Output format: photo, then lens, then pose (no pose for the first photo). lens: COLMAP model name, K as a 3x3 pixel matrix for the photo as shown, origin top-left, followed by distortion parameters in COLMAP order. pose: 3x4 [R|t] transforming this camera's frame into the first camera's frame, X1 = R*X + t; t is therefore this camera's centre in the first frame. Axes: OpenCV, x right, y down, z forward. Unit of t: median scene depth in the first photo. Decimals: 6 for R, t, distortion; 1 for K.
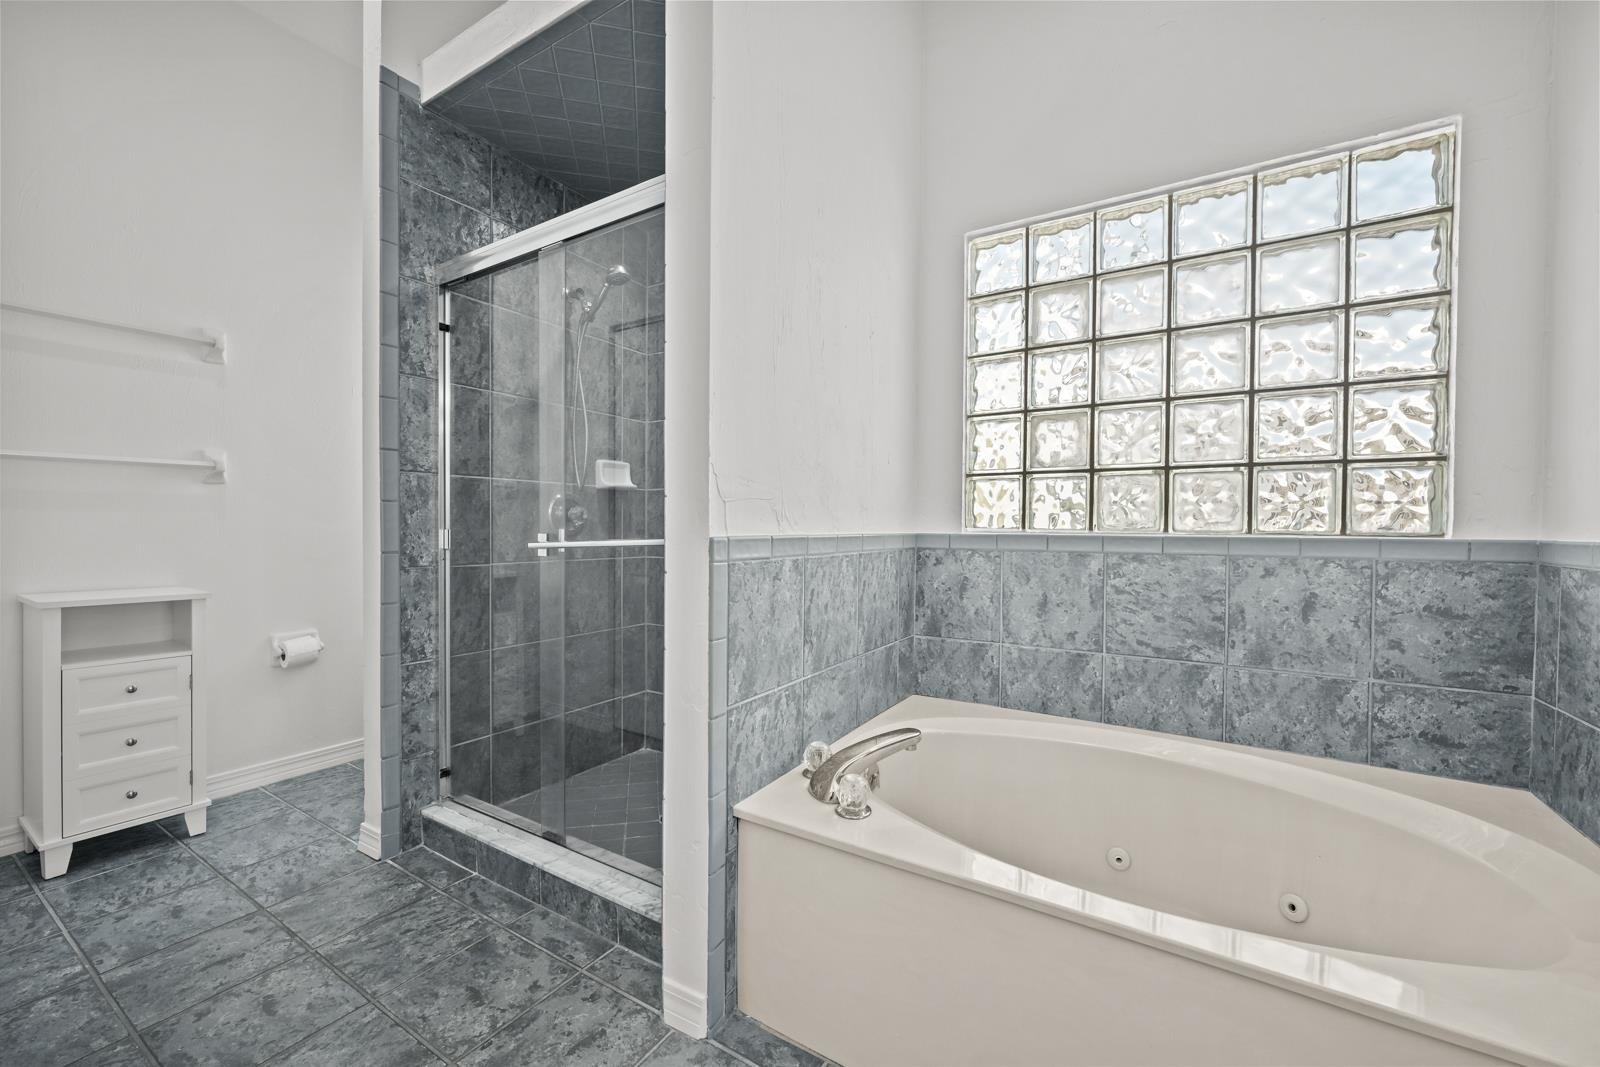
lens RADIAL K [[635.1, 0, 806.1], [0, 635.1, 534.0], [0, 0, 1]] dist [-0.003283, 0.000007]
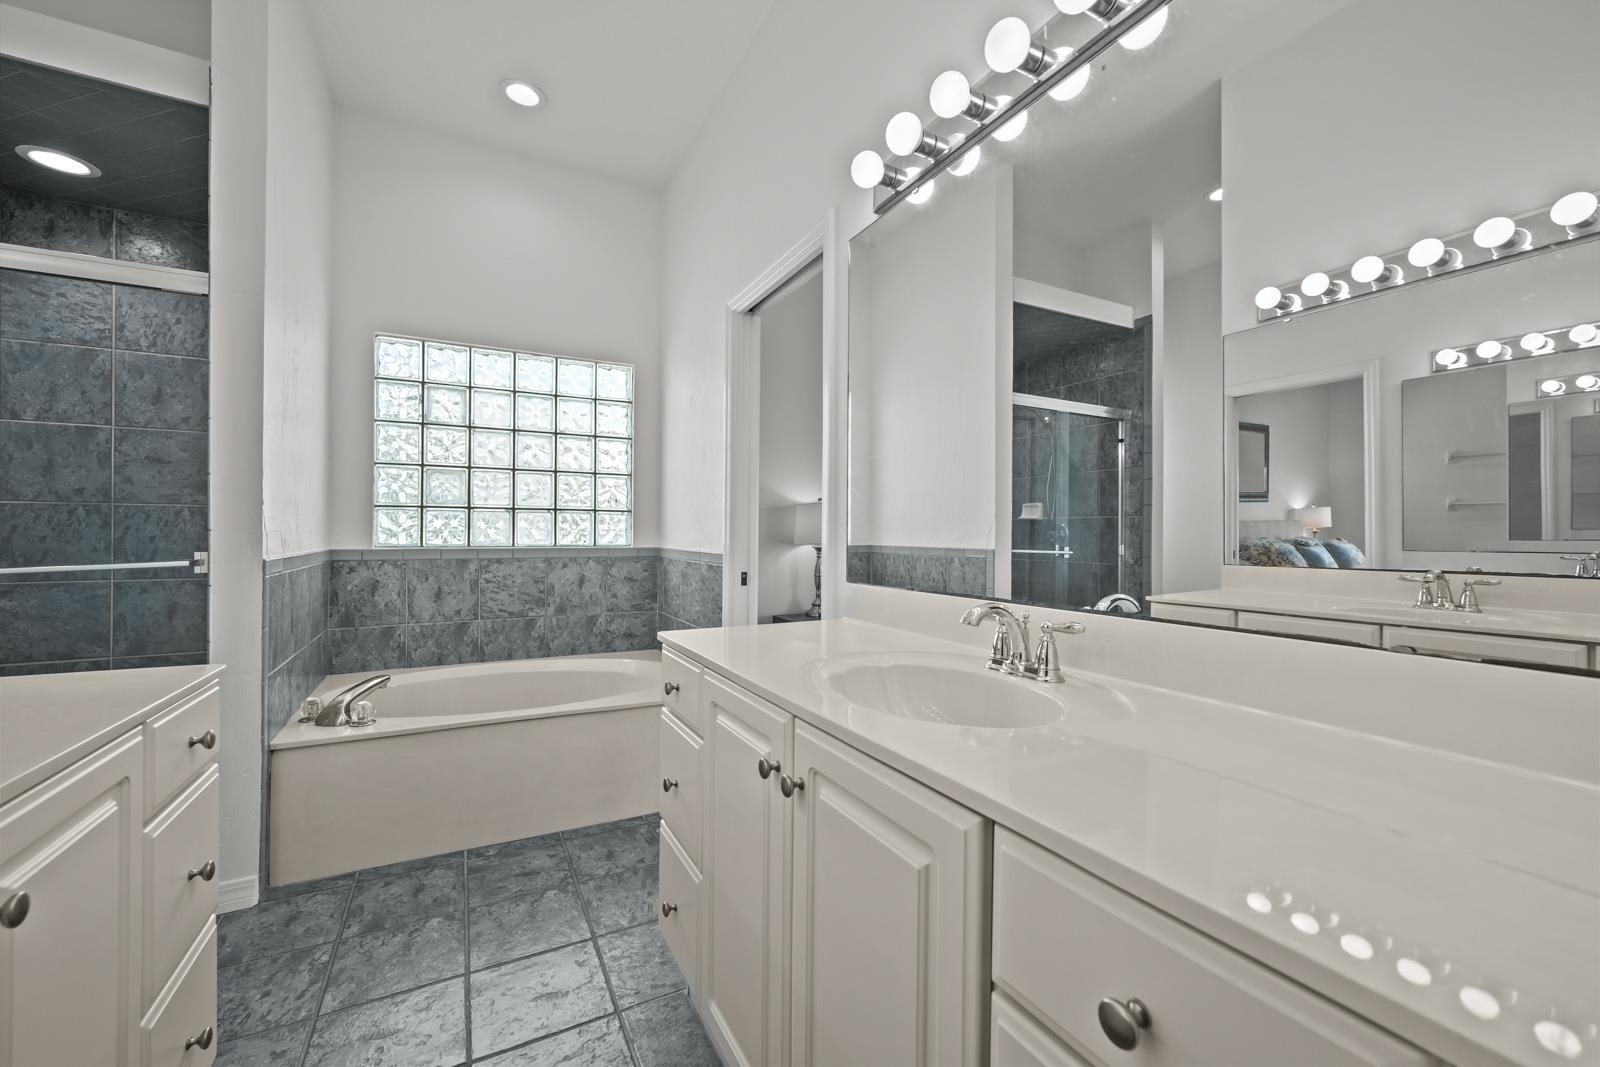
lens RADIAL K [[640.4, 0, 795.5], [0, 640.4, 536.0], [0, 0, 1]] dist [-0.002238, -0.000005]
pose [[0.519360, -0.008531, 0.854513, -0.648663], [0.008629, 0.999952, 0.004738, -0.037631], [-0.854512, 0.004913, 0.519409, -0.701035]]
